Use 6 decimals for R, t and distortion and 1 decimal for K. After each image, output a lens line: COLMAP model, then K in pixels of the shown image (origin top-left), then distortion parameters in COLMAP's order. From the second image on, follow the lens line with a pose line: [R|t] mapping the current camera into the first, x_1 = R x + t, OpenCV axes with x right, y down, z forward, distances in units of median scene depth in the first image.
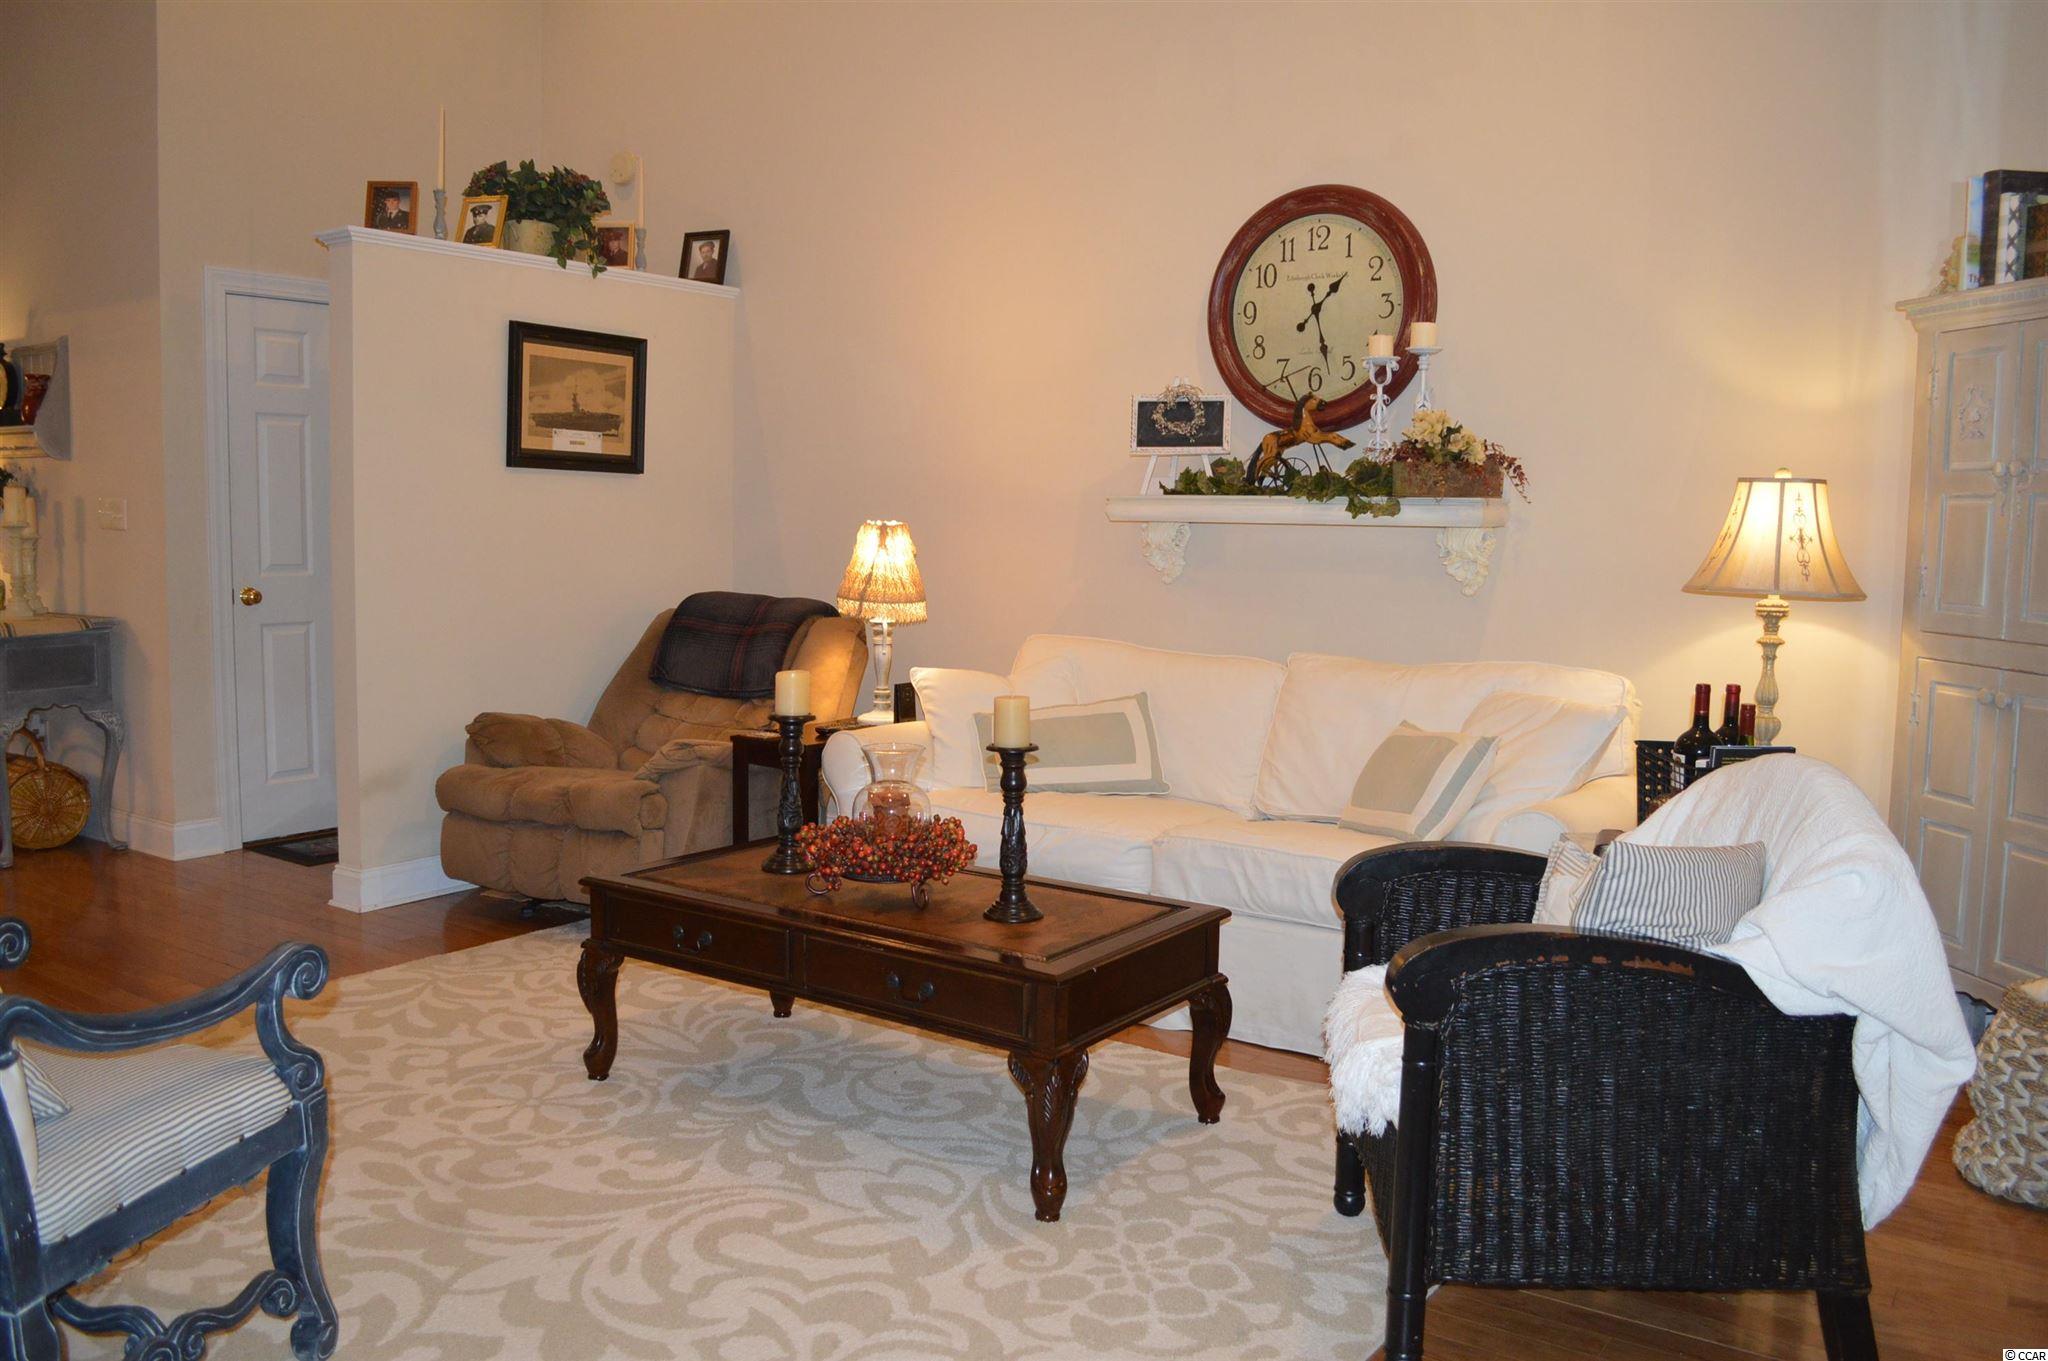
lens RADIAL K [[1617.4, 0, 1025.2], [0, 1617.4, 678.1], [0, 0, 1]] dist [-0.084431, 0.006495]
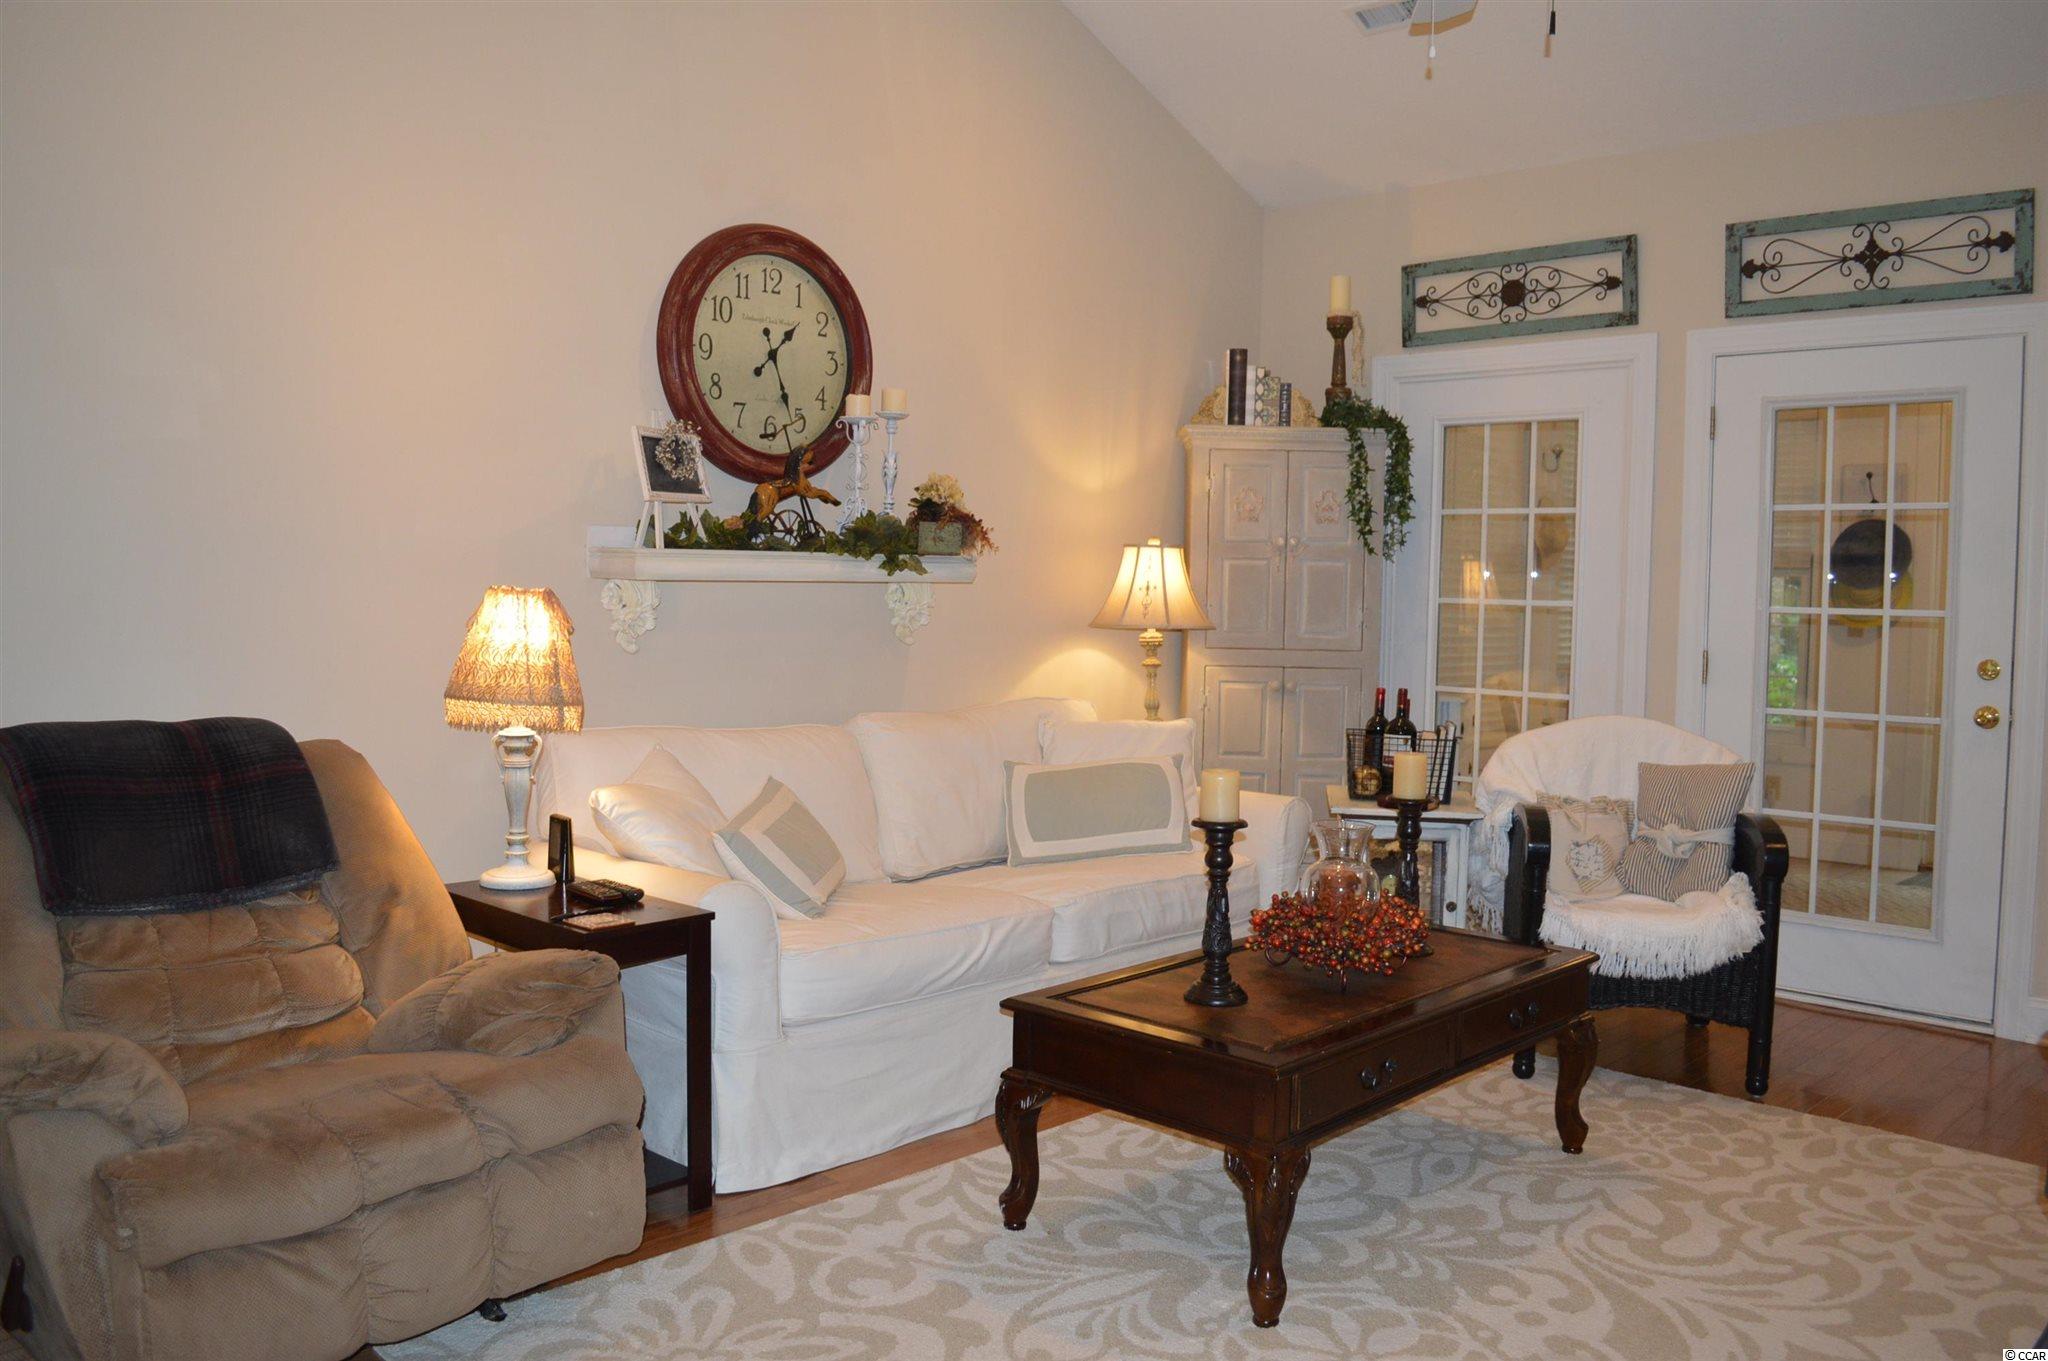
lens RADIAL K [[1617.4, 0, 1025.2], [0, 1617.4, 678.1], [0, 0, 1]] dist [-0.084431, 0.006495]
pose [[0.170061, -0.076598, 0.982452, -0.988887], [0.083168, 0.994533, 0.063144, -0.115456], [-0.981918, 0.070970, 0.175502, 0.926961]]
